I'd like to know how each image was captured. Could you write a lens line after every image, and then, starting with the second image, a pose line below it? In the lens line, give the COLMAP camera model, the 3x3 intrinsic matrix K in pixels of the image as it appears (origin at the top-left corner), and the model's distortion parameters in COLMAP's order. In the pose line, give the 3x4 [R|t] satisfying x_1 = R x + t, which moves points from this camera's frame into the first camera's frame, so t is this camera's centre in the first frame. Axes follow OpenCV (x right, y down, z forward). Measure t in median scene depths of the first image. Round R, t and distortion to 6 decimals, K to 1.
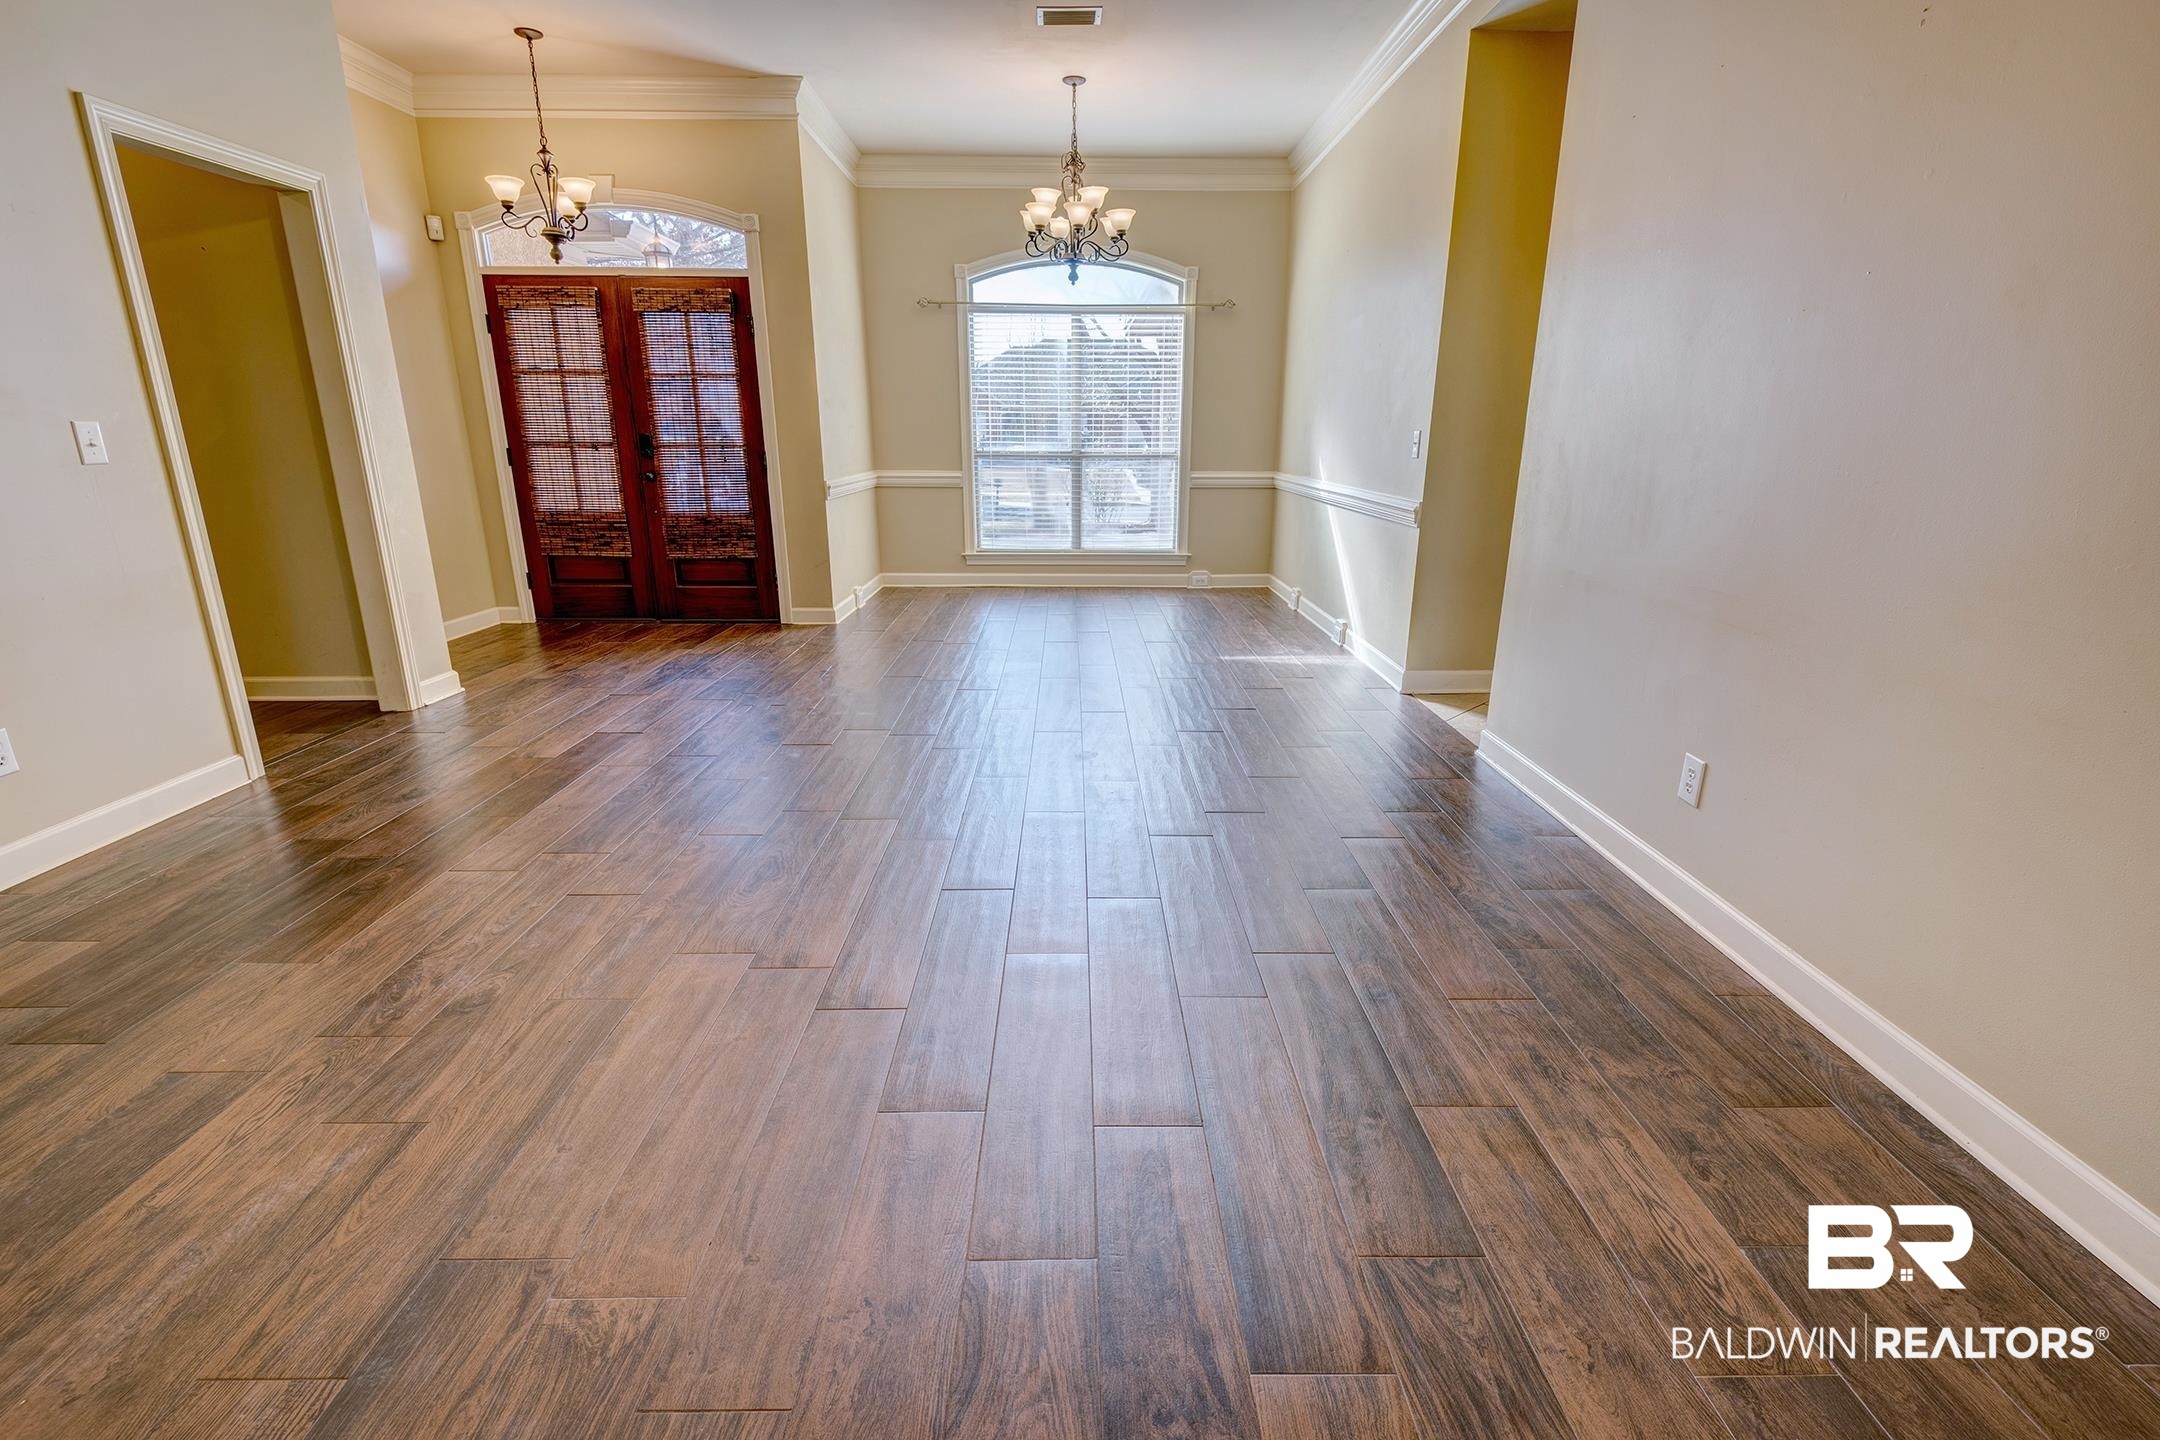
lens RADIAL K [[992.5, 0, 1087.4], [0, 992.5, 723.9], [0, 0, 1]] dist [0.020331, -0.011692]
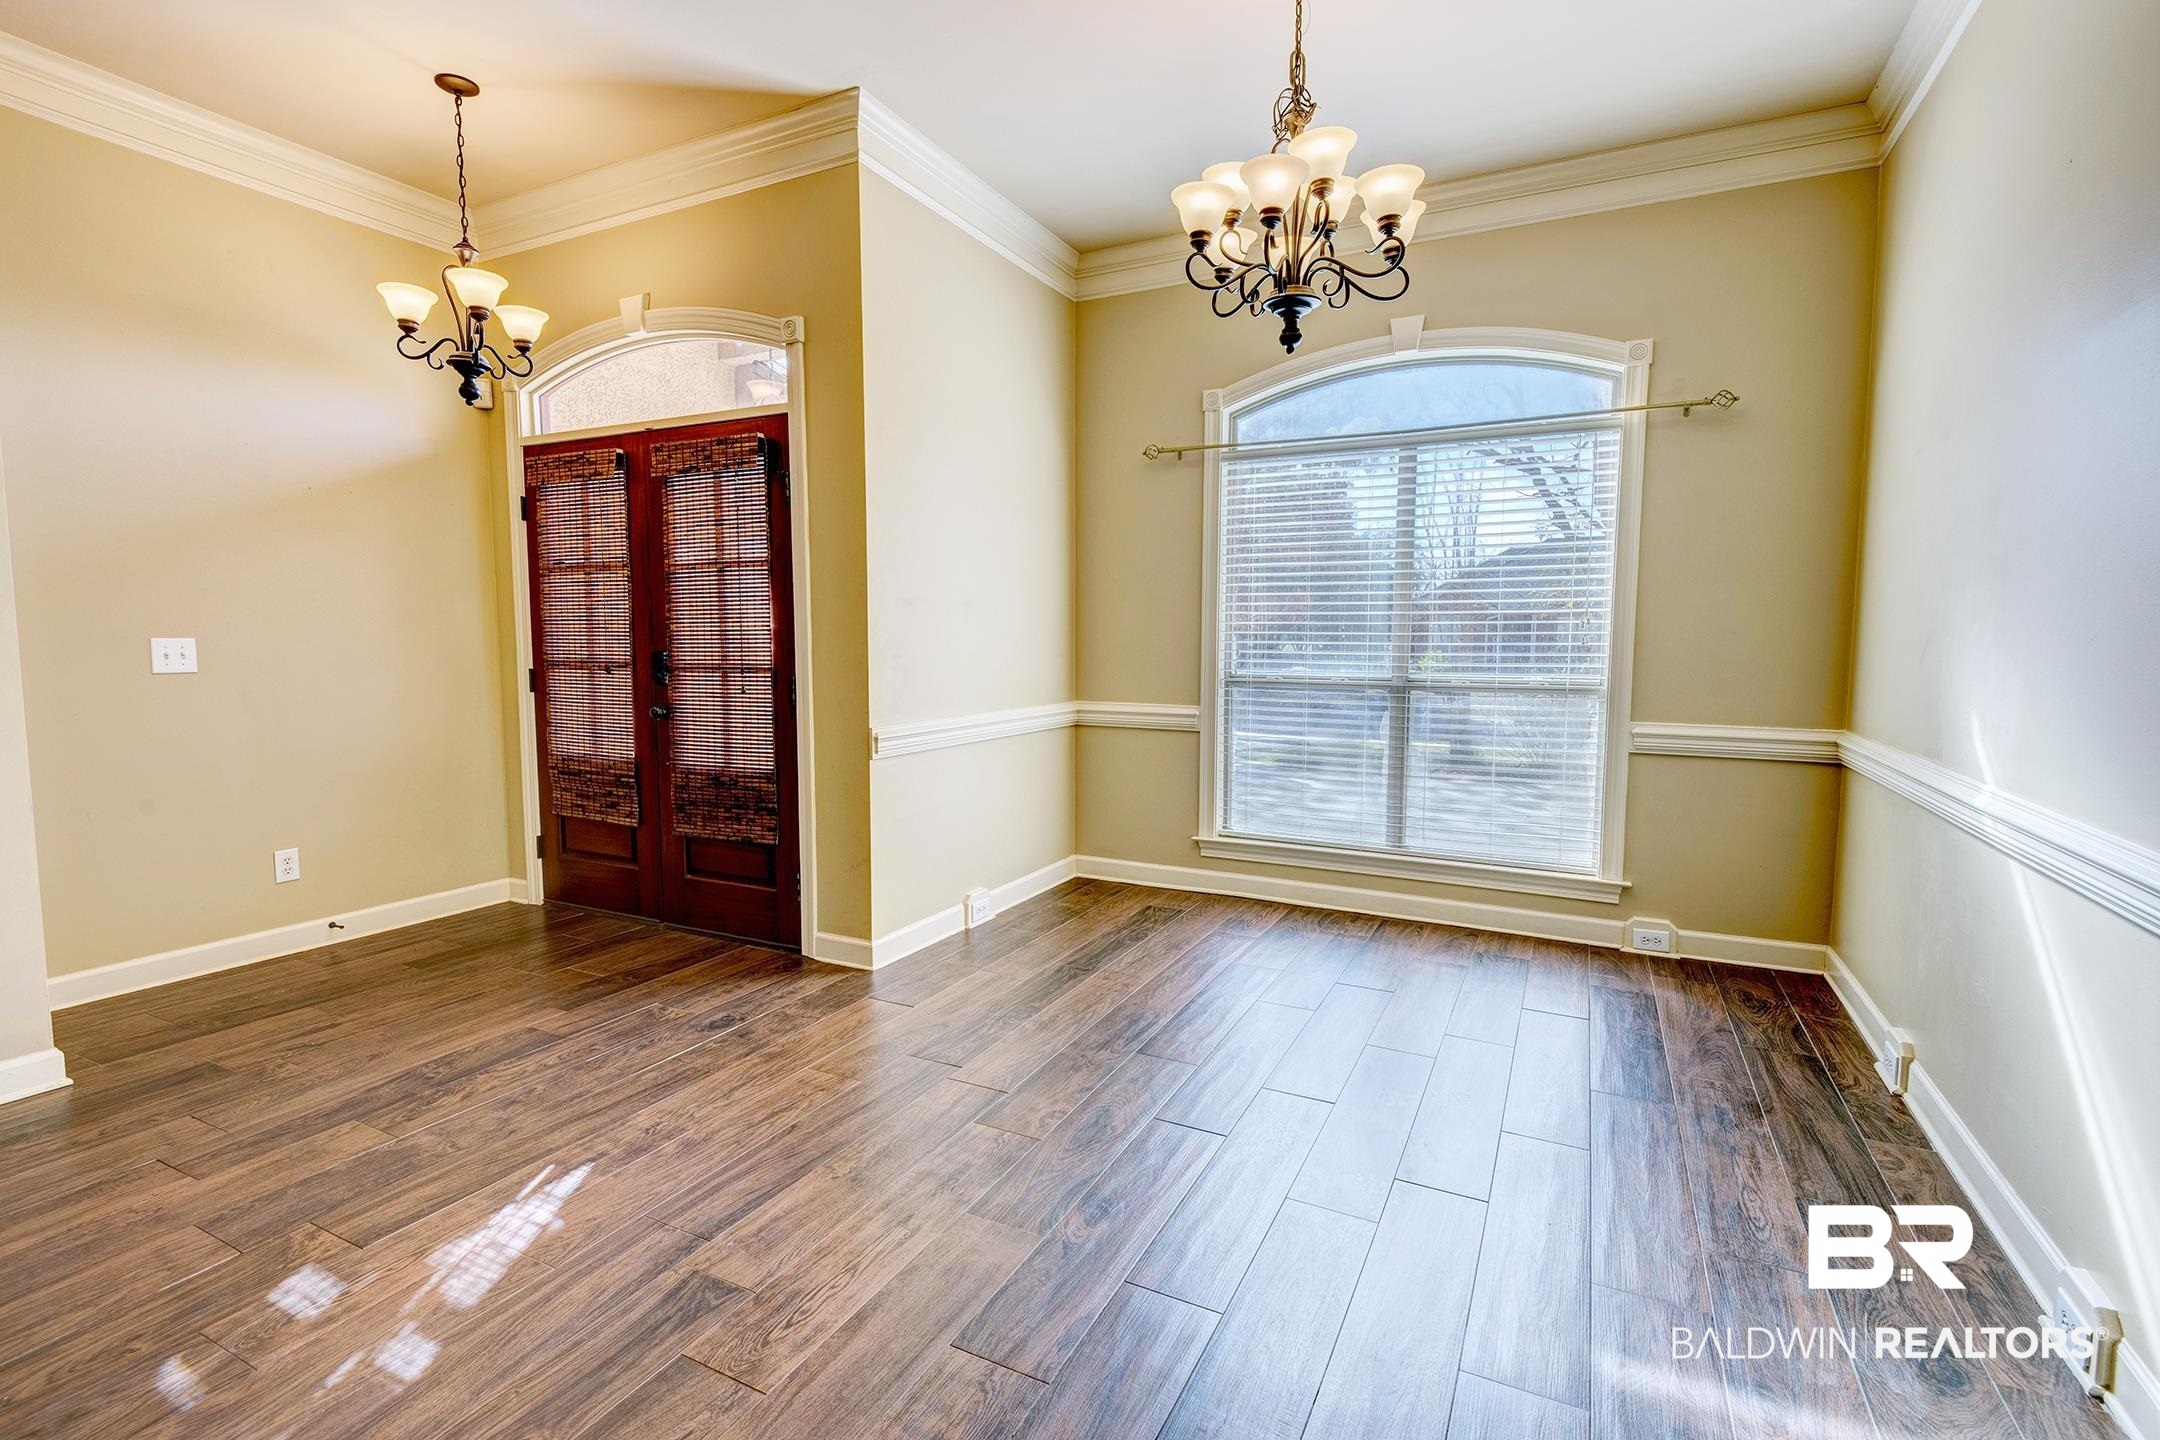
lens RADIAL K [[992.5, 0, 1079.9], [0, 992.5, 717.4], [0, 0, 1]] dist [0.020331, -0.011692]
pose [[0.882701, 0.037373, -0.468447, 0.119023], [-0.132086, 0.976378, -0.170996, -0.168328], [0.450990, 0.212814, 0.866786, 0.552404]]
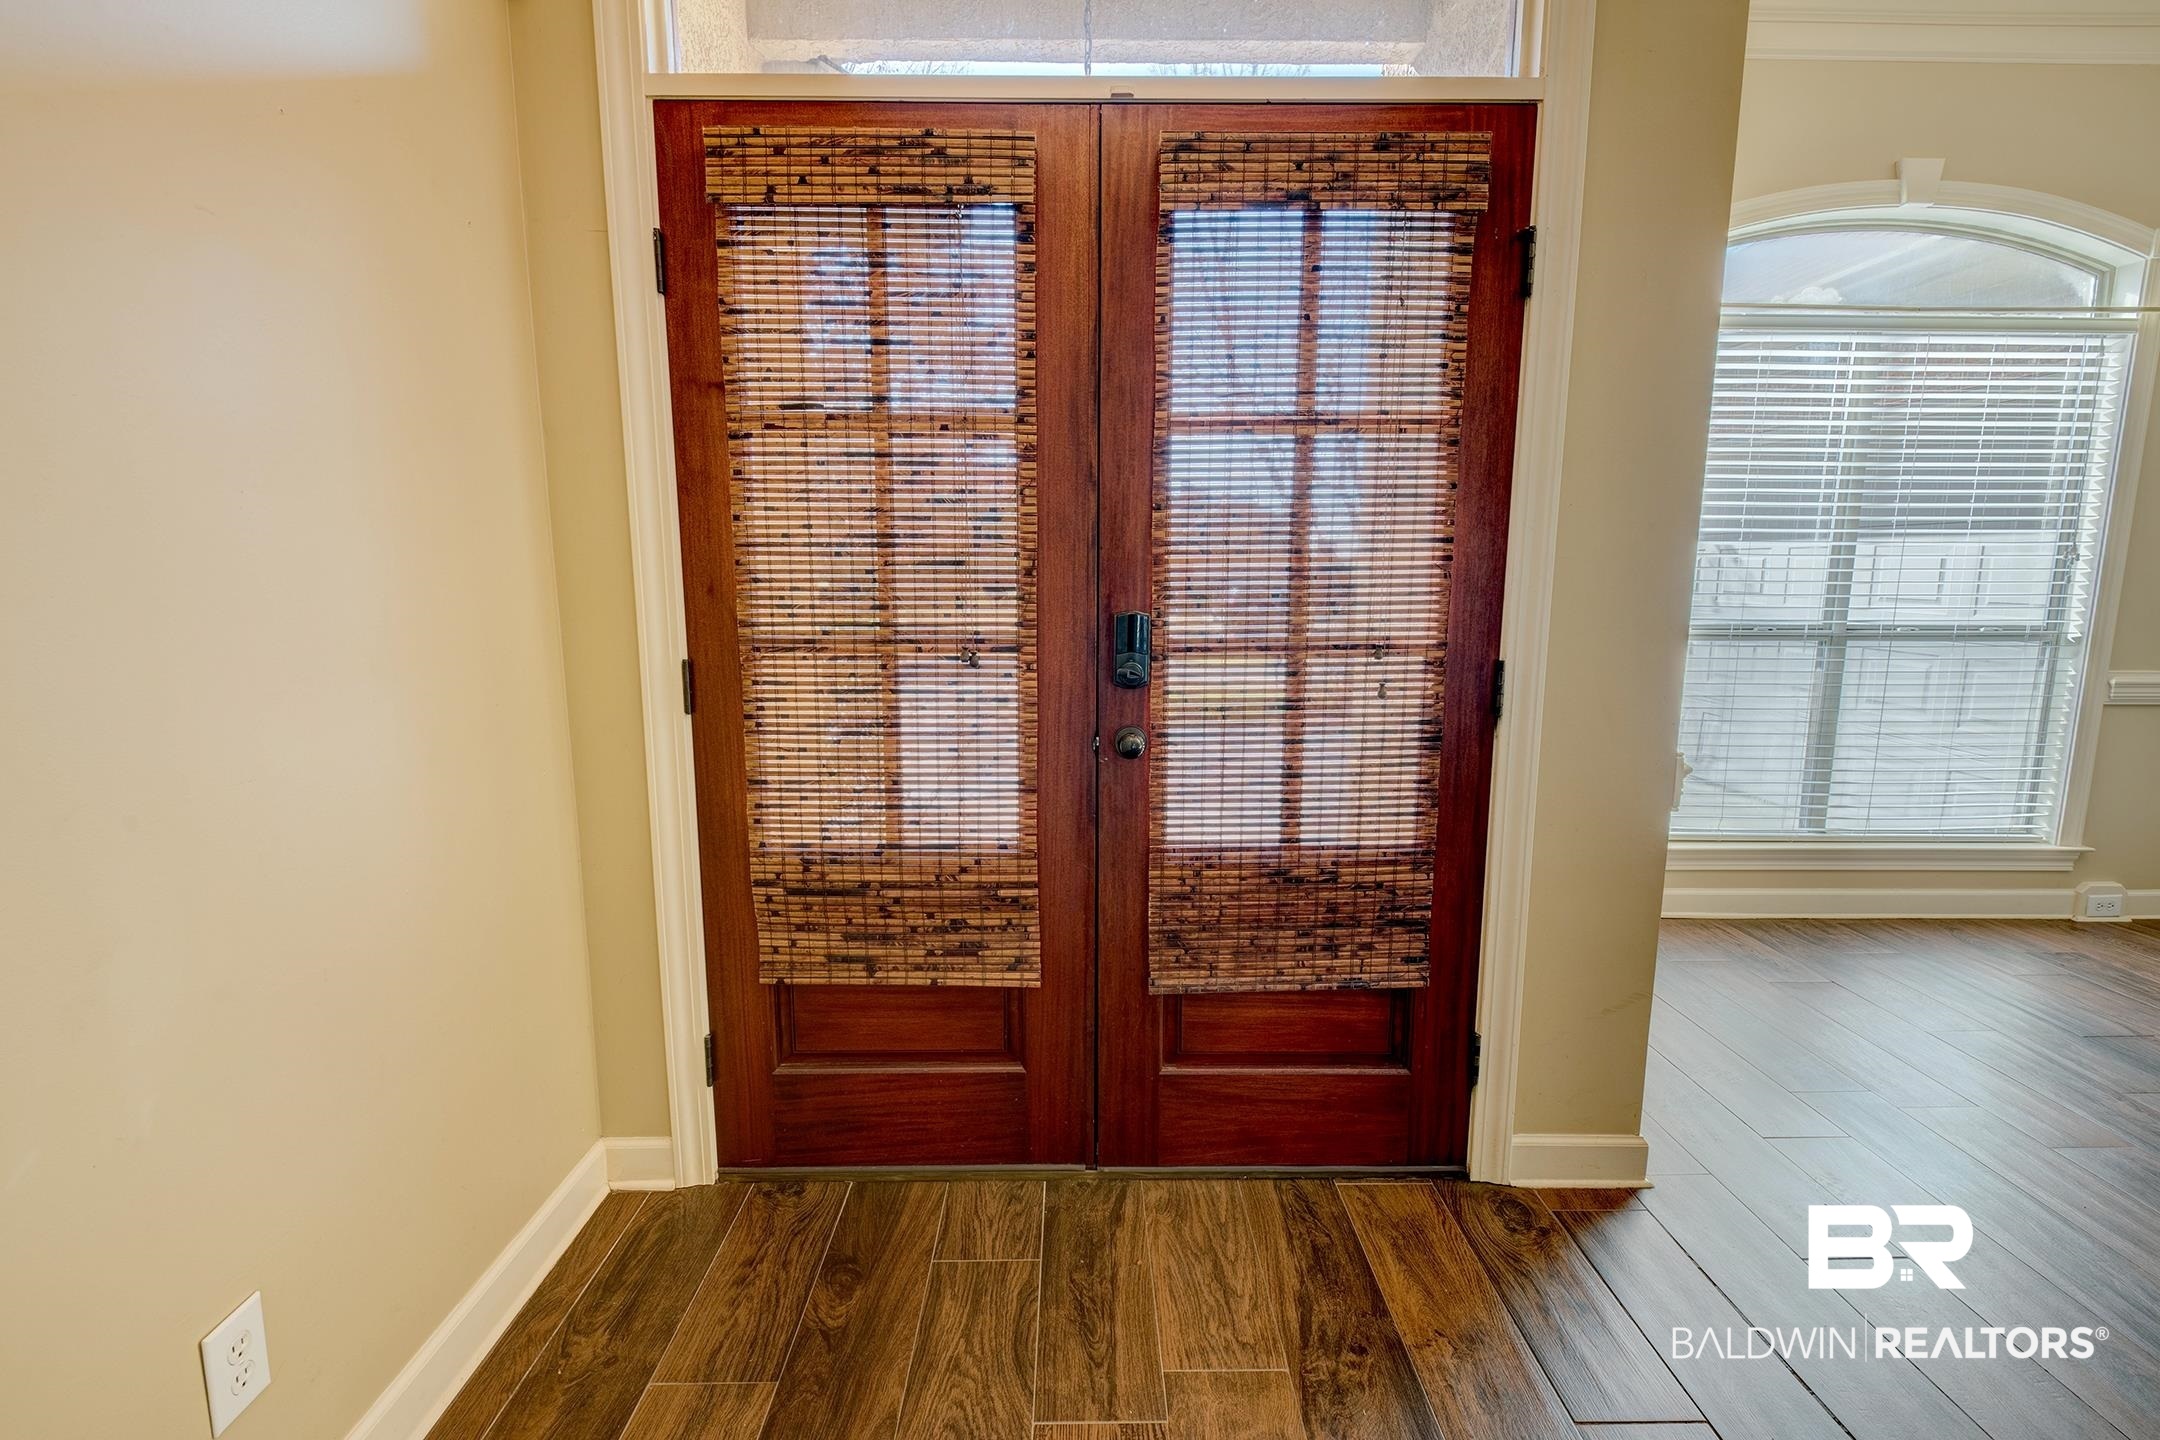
lens RADIAL K [[992.5, 0, 1073.7], [0, 992.5, 731.8], [0, 0, 1]] dist [0.020331, -0.011692]
pose [[0.999928, -0.001359, -0.011900, -0.453669], [-0.000172, 0.991810, -0.127722, -0.213035], [0.011976, 0.127714, 0.991739, 0.693773]]
